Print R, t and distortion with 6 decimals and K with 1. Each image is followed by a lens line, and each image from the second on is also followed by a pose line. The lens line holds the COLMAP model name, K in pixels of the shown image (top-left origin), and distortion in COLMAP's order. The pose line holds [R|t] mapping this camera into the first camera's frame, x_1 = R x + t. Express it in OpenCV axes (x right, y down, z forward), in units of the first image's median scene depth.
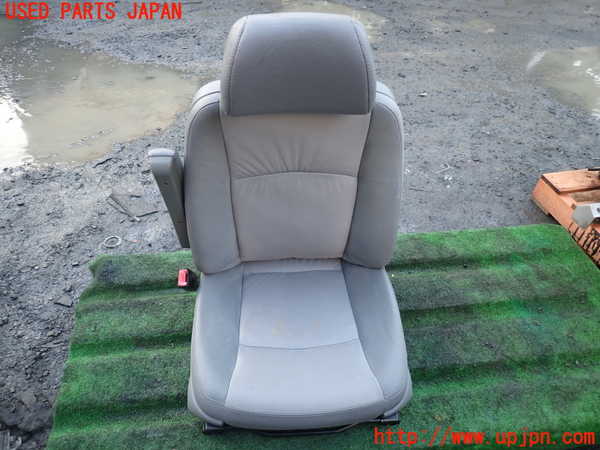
lens RADIAL K [[445.9, 0, 300.0], [0, 445.9, 225.0], [0, 0, 1]] dist [0.008958, -0.002971]
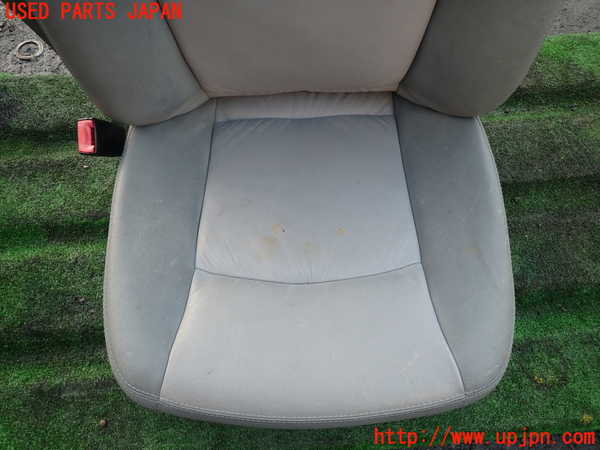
lens RADIAL K [[445.9, 0, 300.0], [0, 445.9, 225.0], [0, 0, 1]] dist [0.008958, -0.002971]
pose [[0.997682, 0.029084, -0.061522, 0.013185], [-0.000498, 0.907165, 0.420775, -0.004568], [0.068049, -0.419769, 0.905076, 0.329881]]
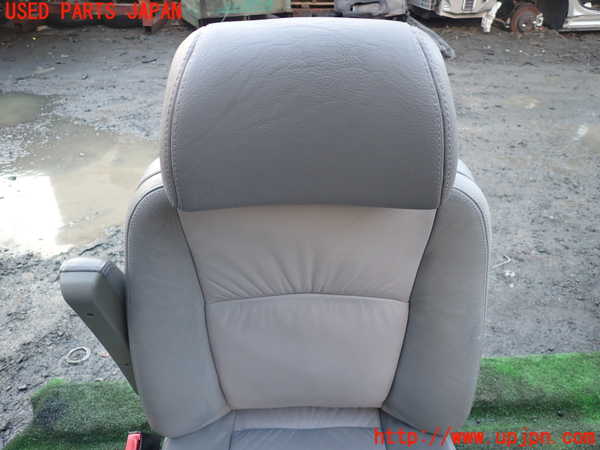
lens RADIAL K [[445.9, 0, 300.0], [0, 445.9, 225.0], [0, 0, 1]] dist [0.008958, -0.002971]
pose [[0.997980, 0.010125, -0.062713, 0.009775], [-0.020380, 0.986063, -0.165121, -0.062798], [0.060167, 0.166066, 0.984278, 0.215211]]
